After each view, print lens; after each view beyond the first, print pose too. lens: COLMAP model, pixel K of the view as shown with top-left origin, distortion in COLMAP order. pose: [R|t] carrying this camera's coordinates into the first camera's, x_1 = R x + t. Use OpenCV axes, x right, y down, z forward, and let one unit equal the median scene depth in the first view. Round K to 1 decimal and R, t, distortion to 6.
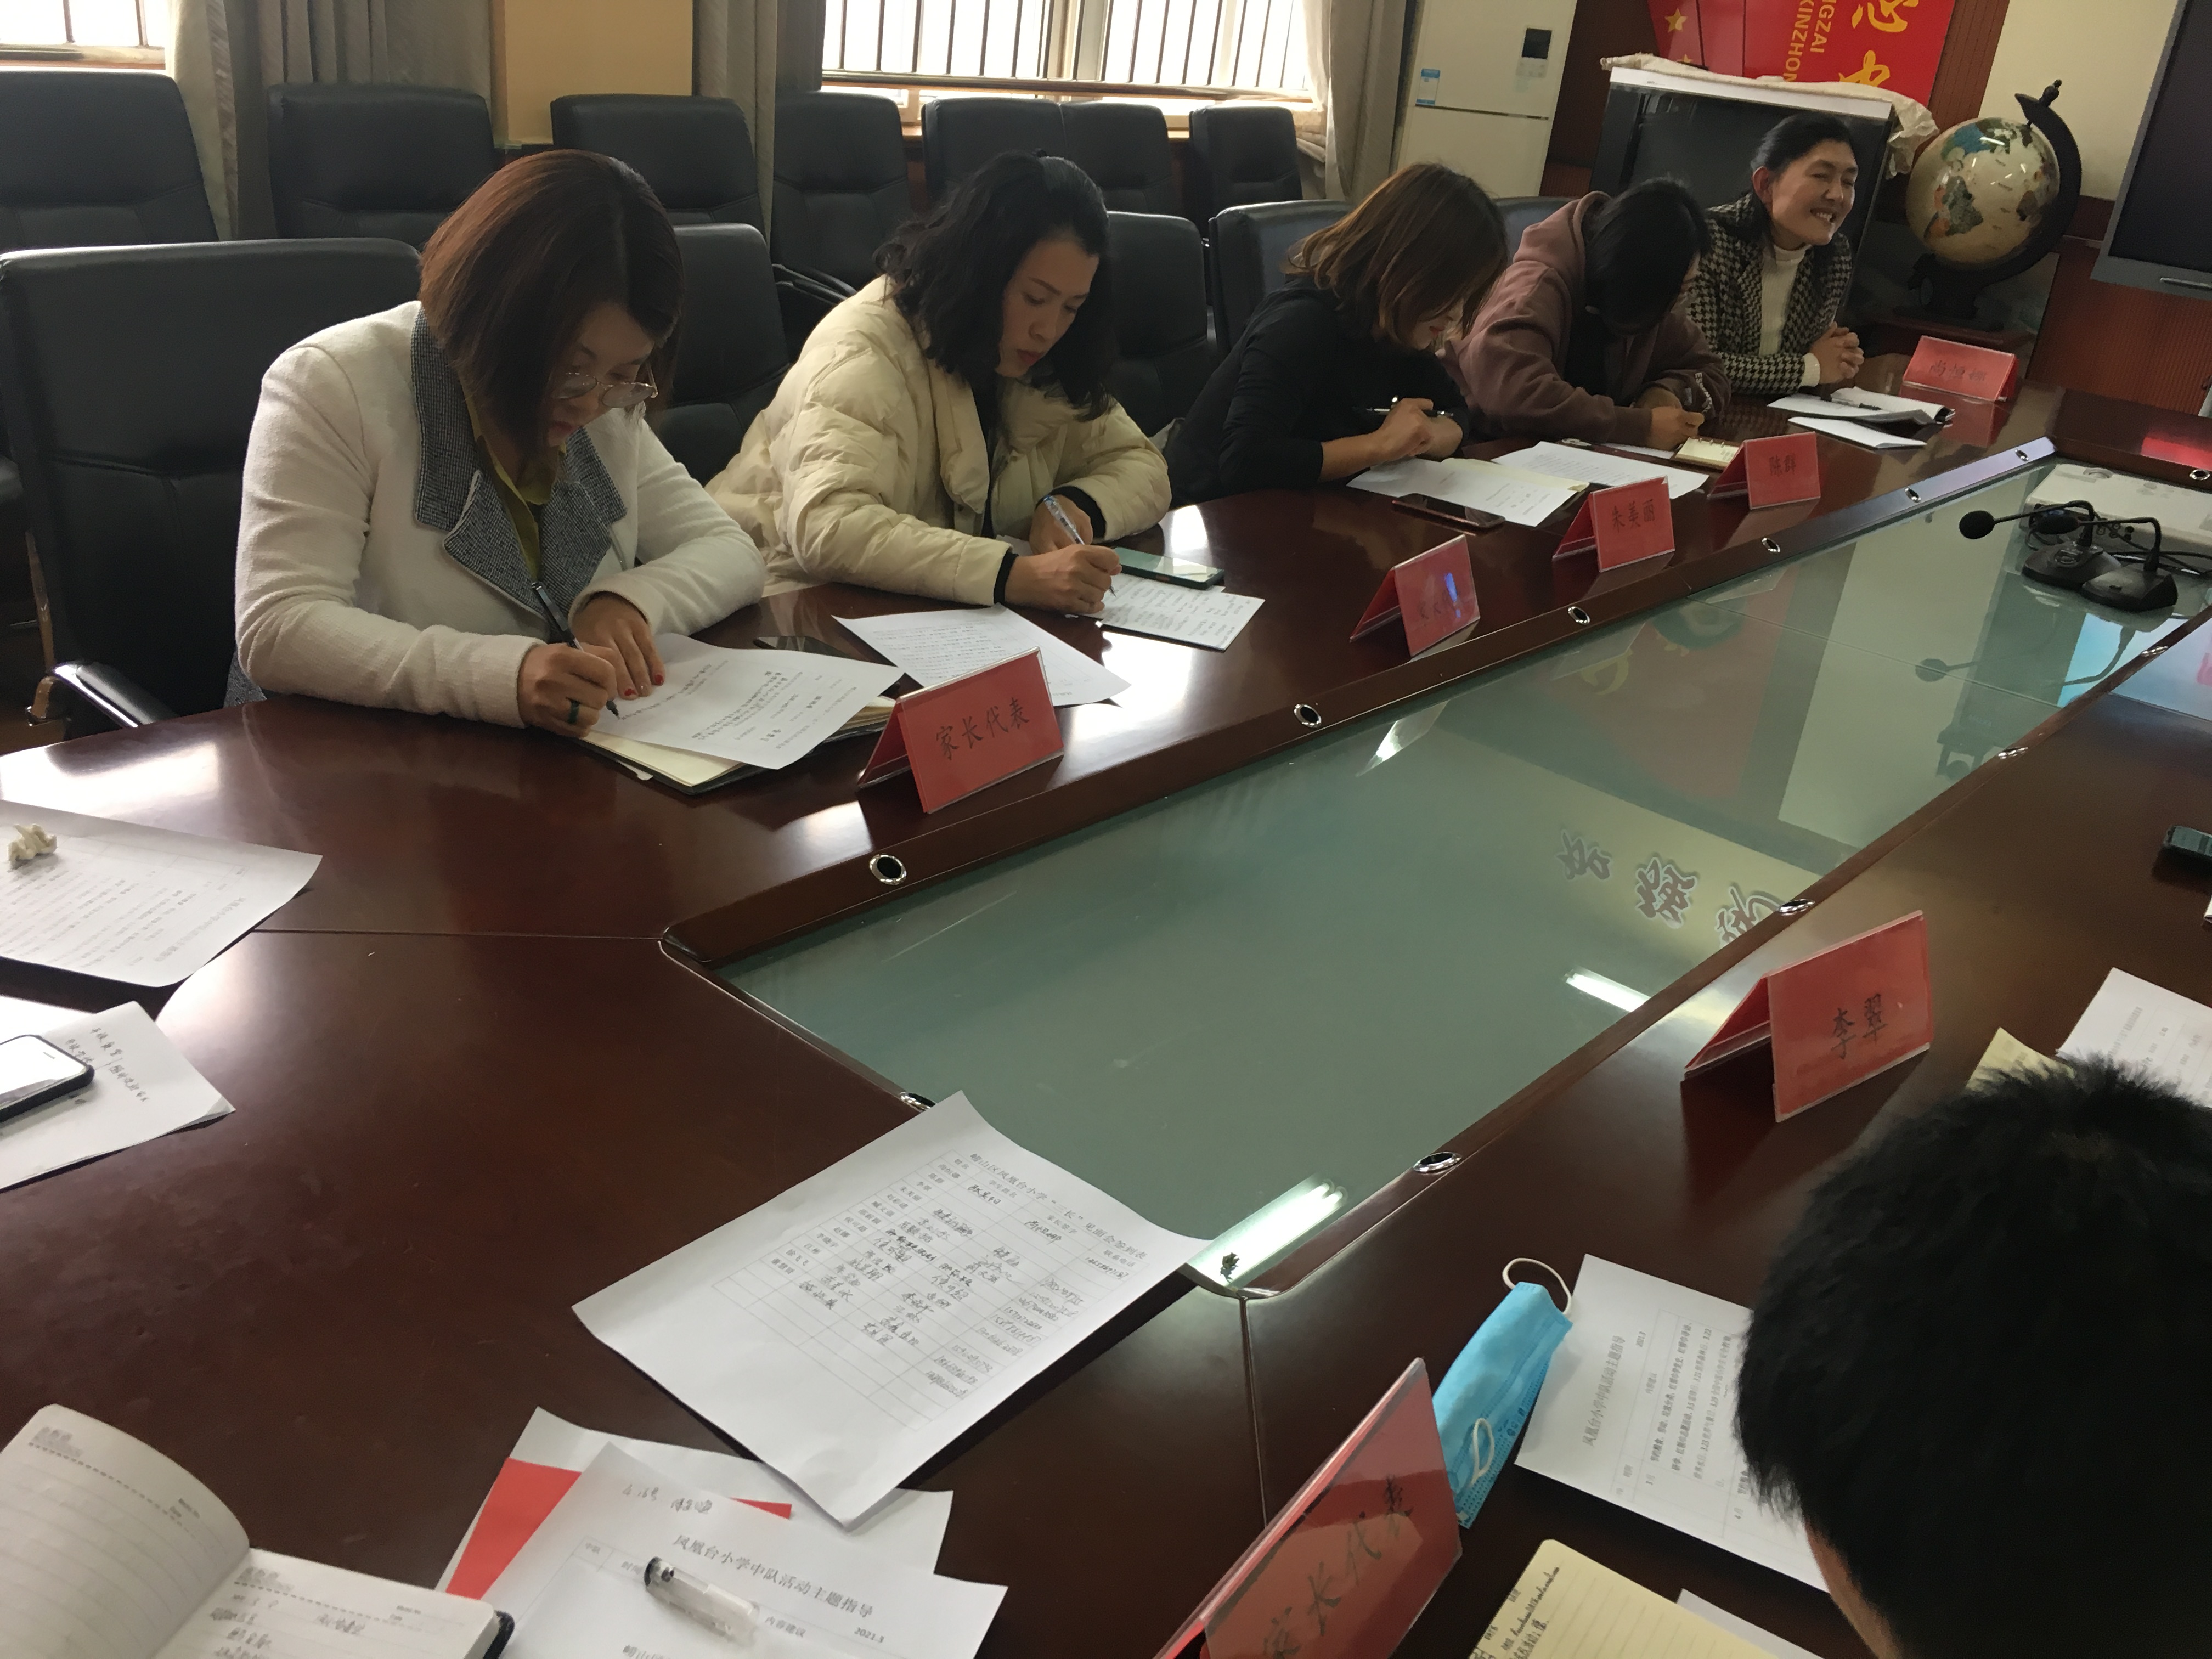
lens RADIAL K [[1877.8, 0, 1067.7], [0, 1877.8, 810.6], [0, 0, 1]] dist [0.062078, -0.093673]
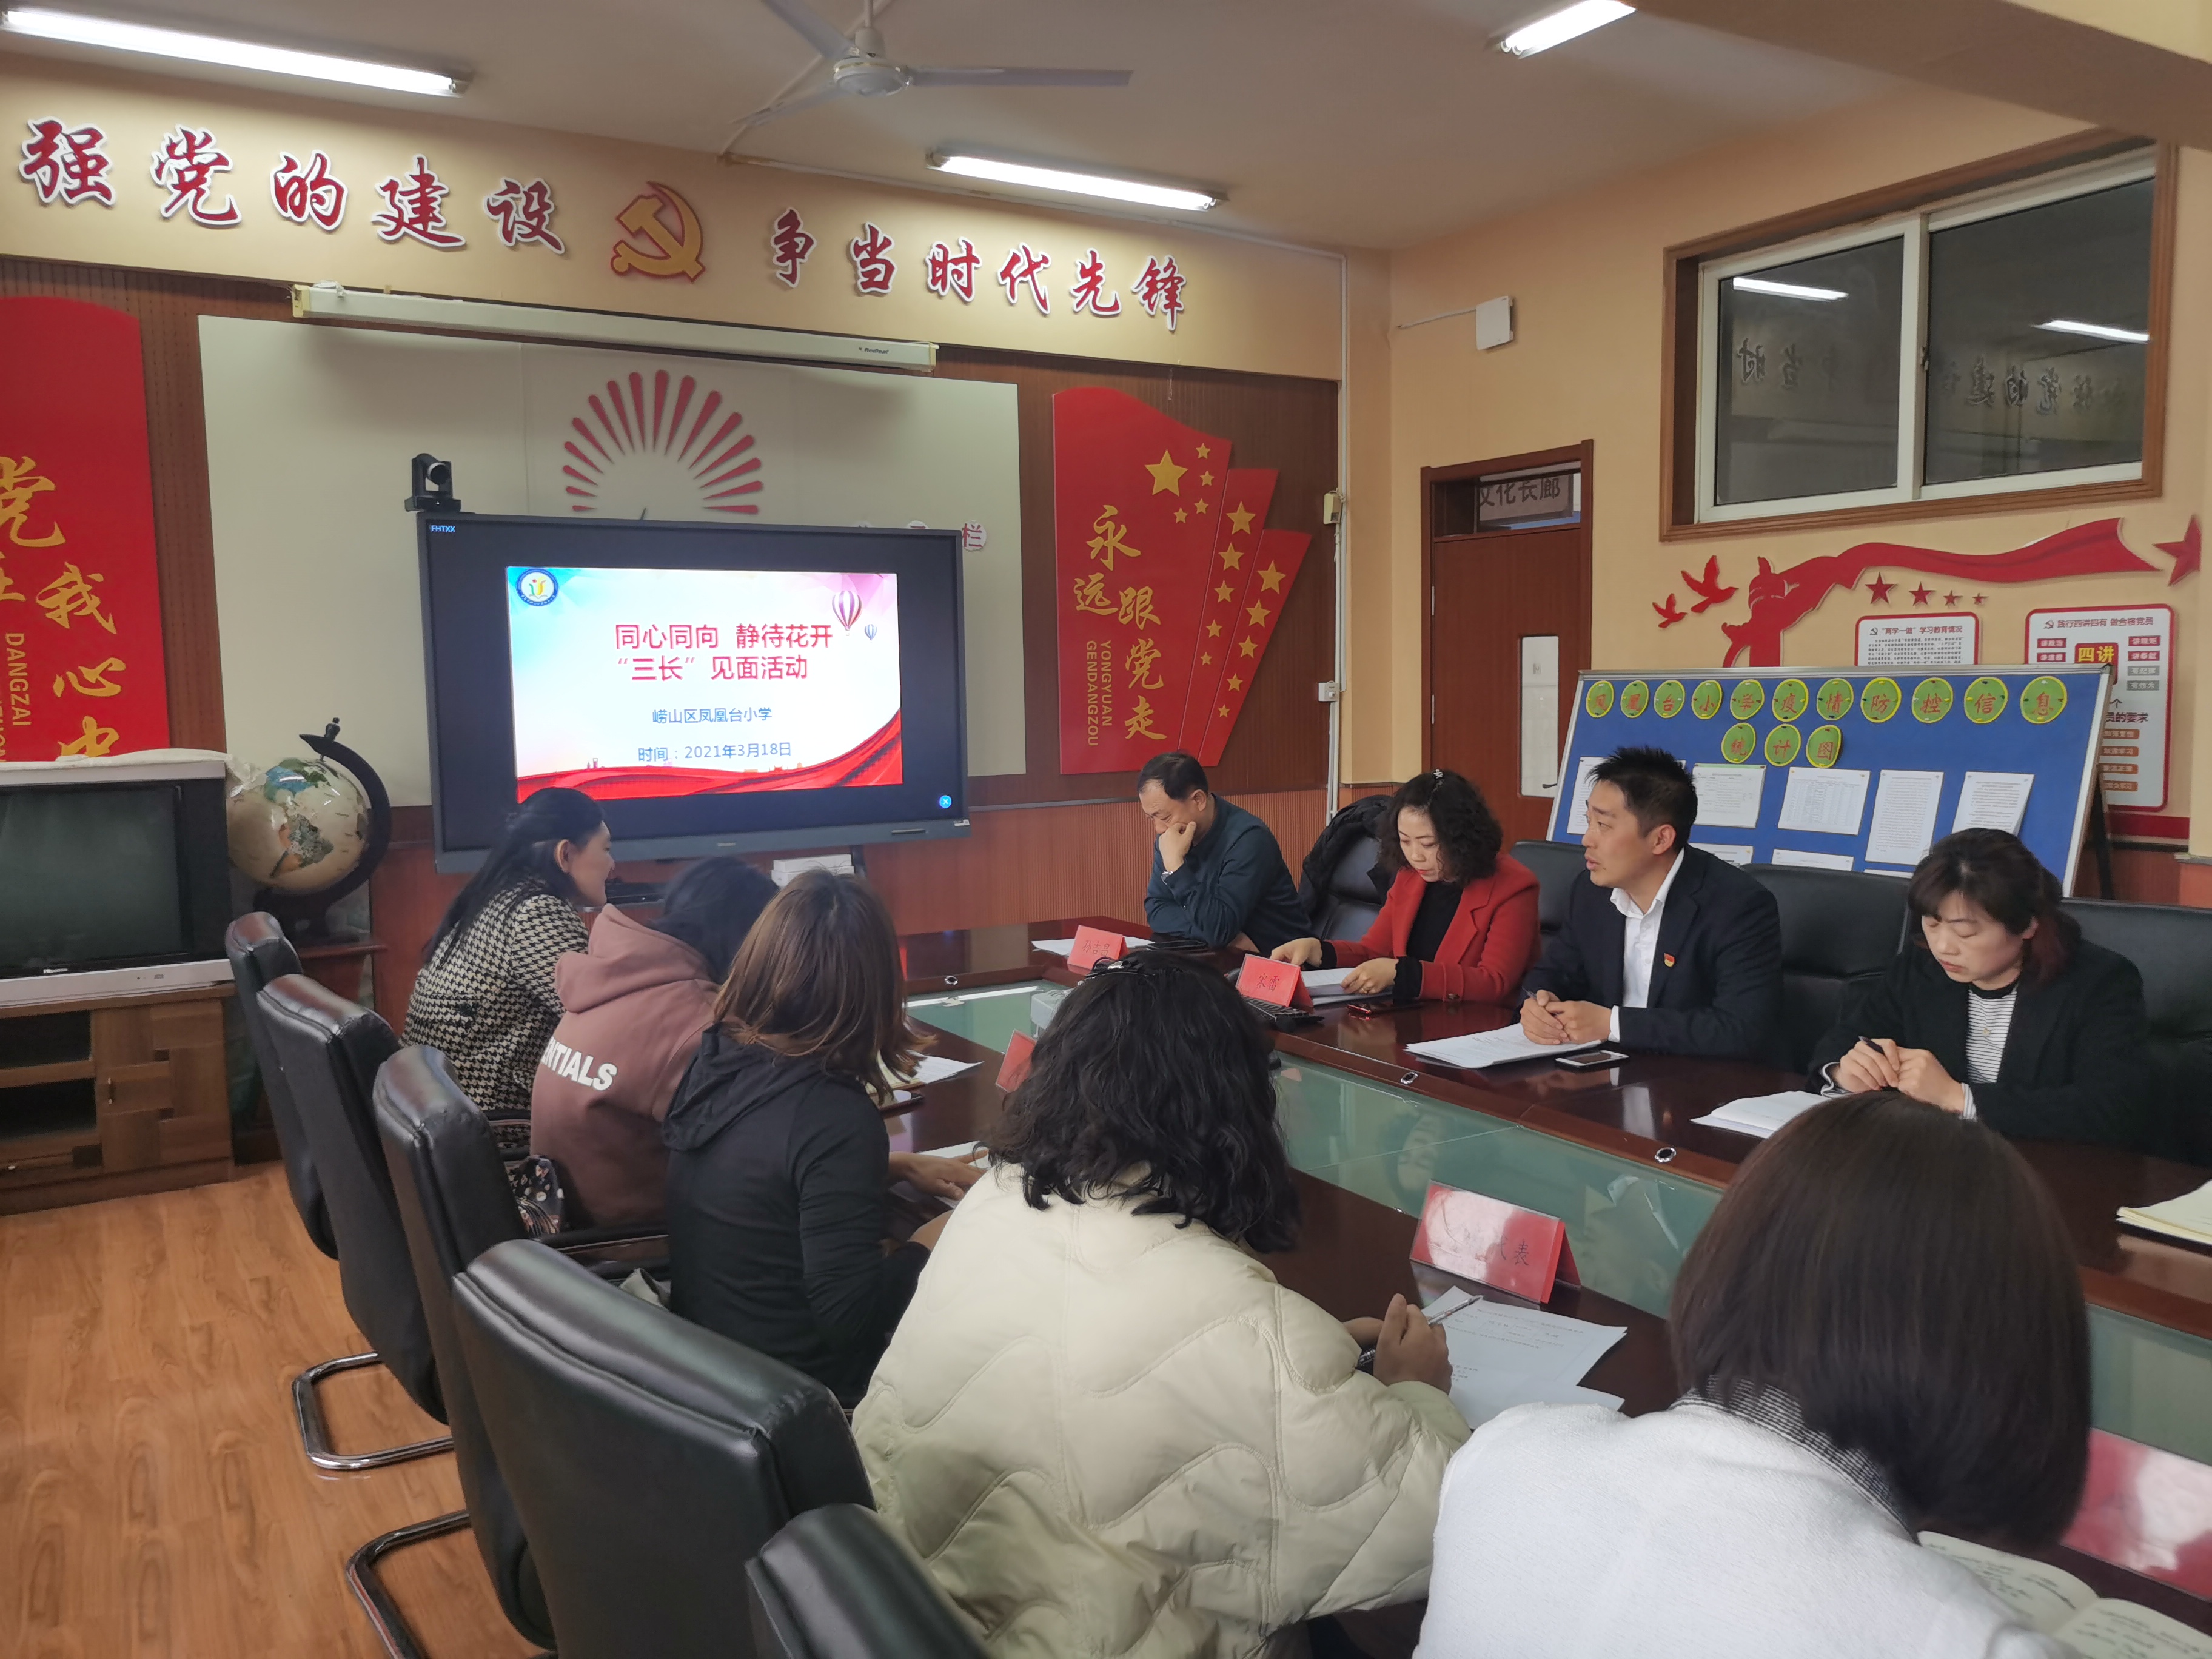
lens RADIAL K [[1702.4, 0, 1088.8], [0, 1702.4, 821.8], [0, 0, 1]] dist [0.047433, -0.034489]
pose [[0.294308, -0.192502, 0.936123, -0.280106], [0.437820, 0.897834, 0.046981, -0.183888], [-0.849527, 0.396027, 0.348521, 0.304293]]
